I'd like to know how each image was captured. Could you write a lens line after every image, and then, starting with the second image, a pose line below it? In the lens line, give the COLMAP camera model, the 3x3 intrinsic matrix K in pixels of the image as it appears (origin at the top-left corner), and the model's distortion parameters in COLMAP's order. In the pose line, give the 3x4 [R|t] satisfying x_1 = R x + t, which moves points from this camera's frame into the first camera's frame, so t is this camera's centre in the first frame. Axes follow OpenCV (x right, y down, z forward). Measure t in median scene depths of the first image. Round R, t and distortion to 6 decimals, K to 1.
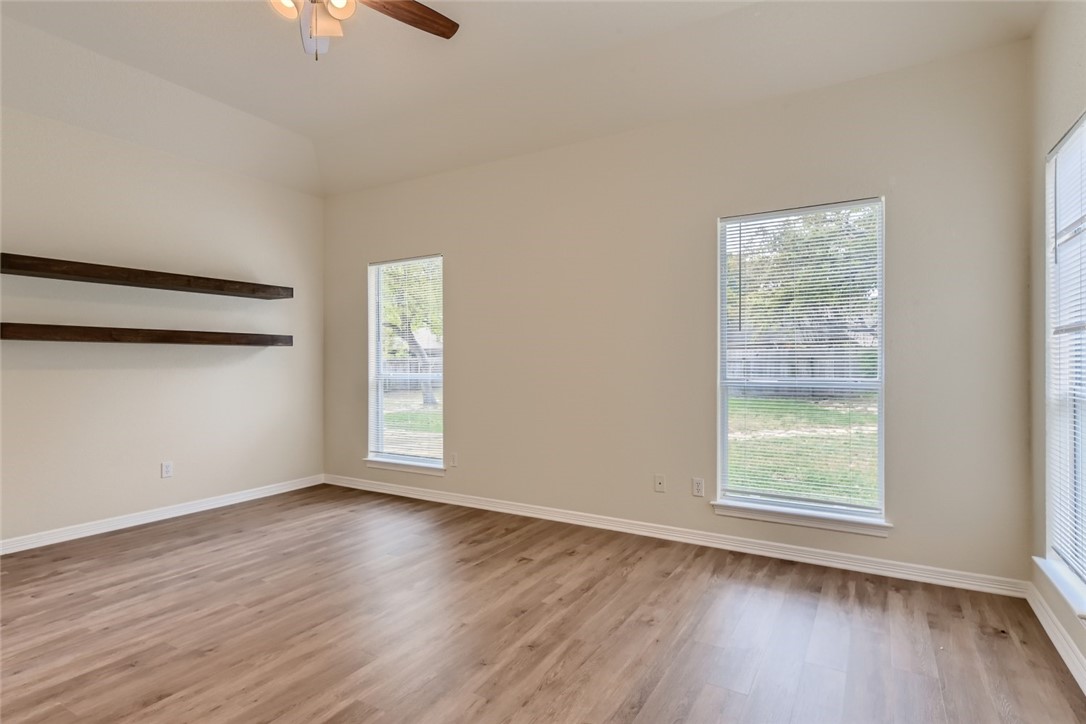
lens RADIAL K [[566.6, 0, 546.2], [0, 566.6, 359.2], [0, 0, 1]] dist [0.013182, -0.003606]
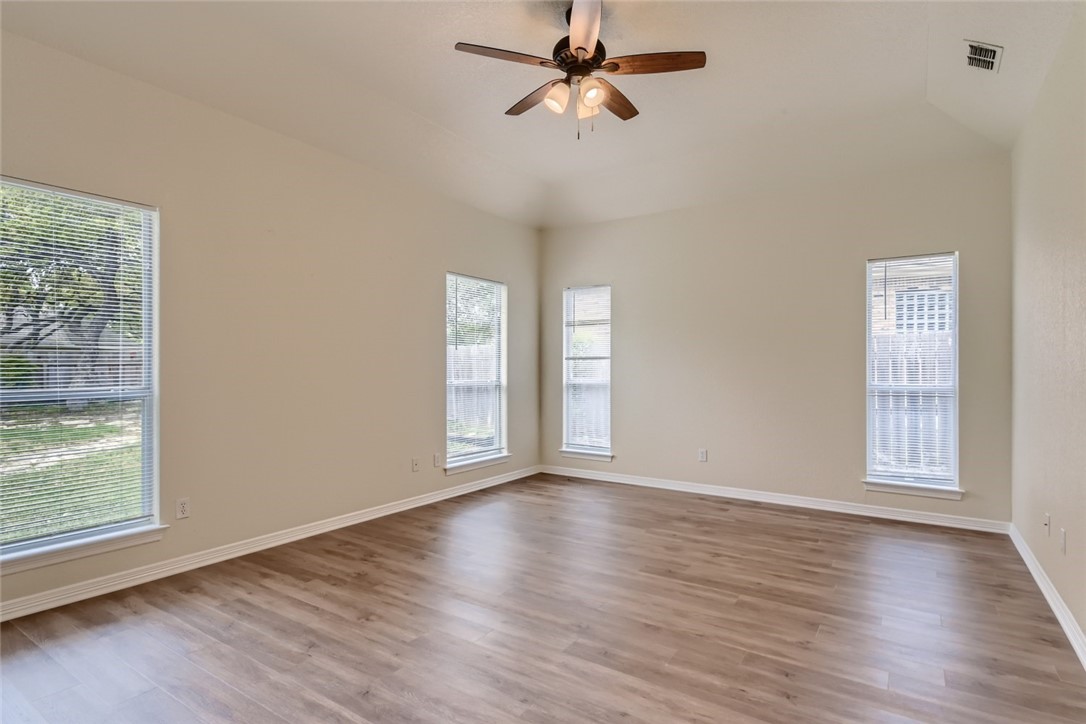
lens RADIAL K [[566.6, 0, 538.7], [0, 566.6, 366.6], [0, 0, 1]] dist [0.013182, -0.003606]
pose [[0.053485, 0.003428, 0.998563, -1.047194], [0.002467, 0.999991, -0.003565, -0.003280], [-0.998566, 0.002654, 0.053476, 0.616940]]
